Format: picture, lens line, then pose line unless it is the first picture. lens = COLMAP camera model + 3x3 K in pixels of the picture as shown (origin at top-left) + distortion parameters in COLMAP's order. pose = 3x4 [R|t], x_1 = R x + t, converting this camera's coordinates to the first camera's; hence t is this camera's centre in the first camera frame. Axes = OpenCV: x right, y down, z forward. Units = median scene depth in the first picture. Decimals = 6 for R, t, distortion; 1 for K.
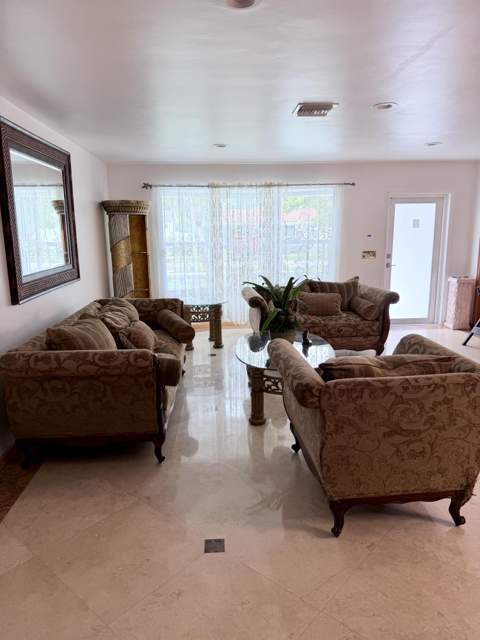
lens RADIAL K [[444.5, 0, 235.3], [0, 444.5, 319.9], [0, 0, 1]] dist [0.002801, -0.024574]
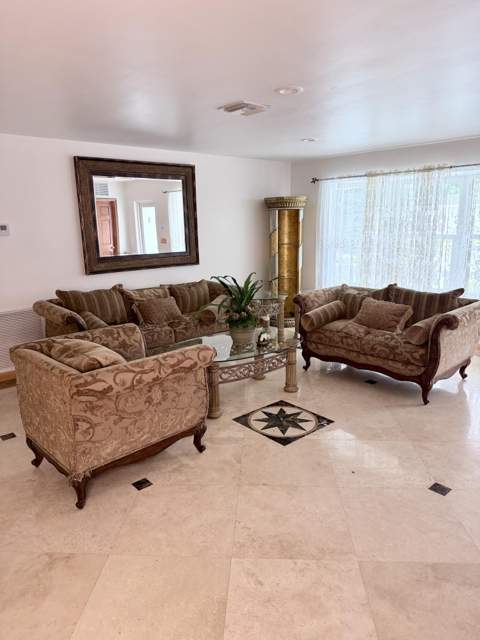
lens RADIAL K [[444.5, 0, 235.3], [0, 444.5, 319.9], [0, 0, 1]] dist [0.002801, -0.024574]
pose [[0.615674, 0.170456, -0.769344, 0.899017], [-0.140970, 0.984399, 0.105291, -0.101616], [0.775289, 0.043630, 0.630098, 0.345634]]
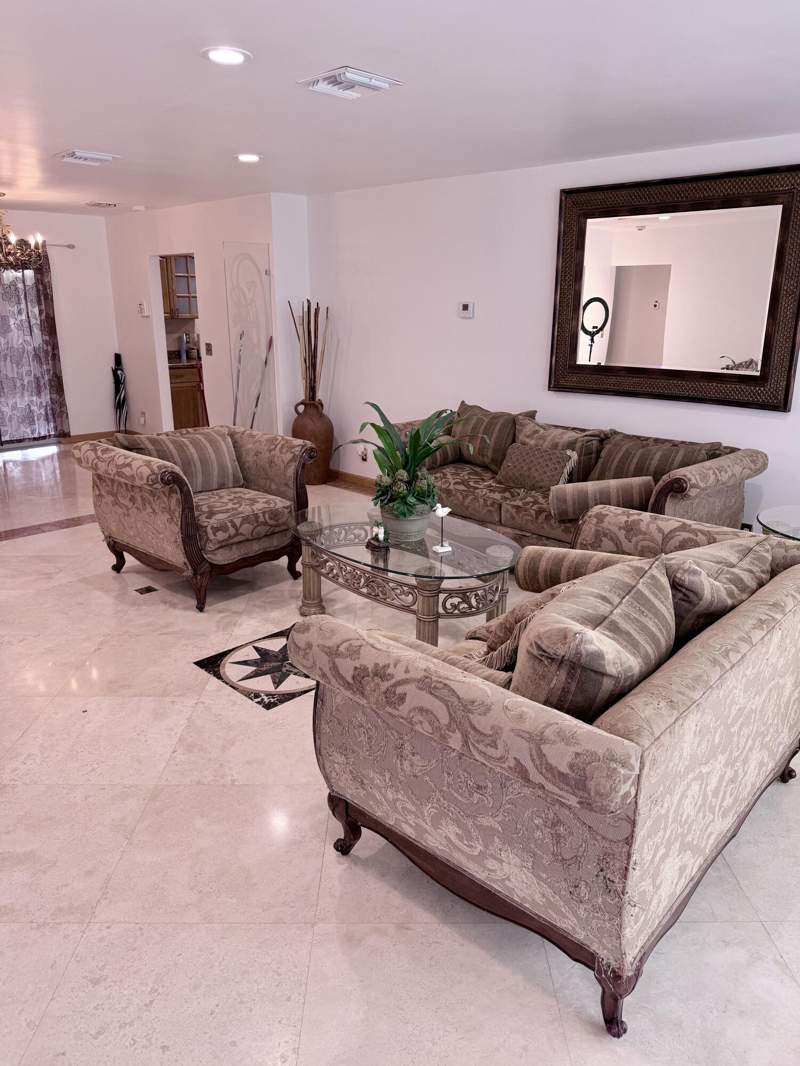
lens RADIAL K [[740.4, 0, 392.2], [0, 740.4, 532.9], [0, 0, 1]] dist [0.002801, -0.024574]
pose [[-0.734462, 0.208005, -0.645987, 0.726787], [-0.133604, 0.888926, 0.438133, -0.350719], [0.665369, 0.408099, -0.625092, 1.579188]]
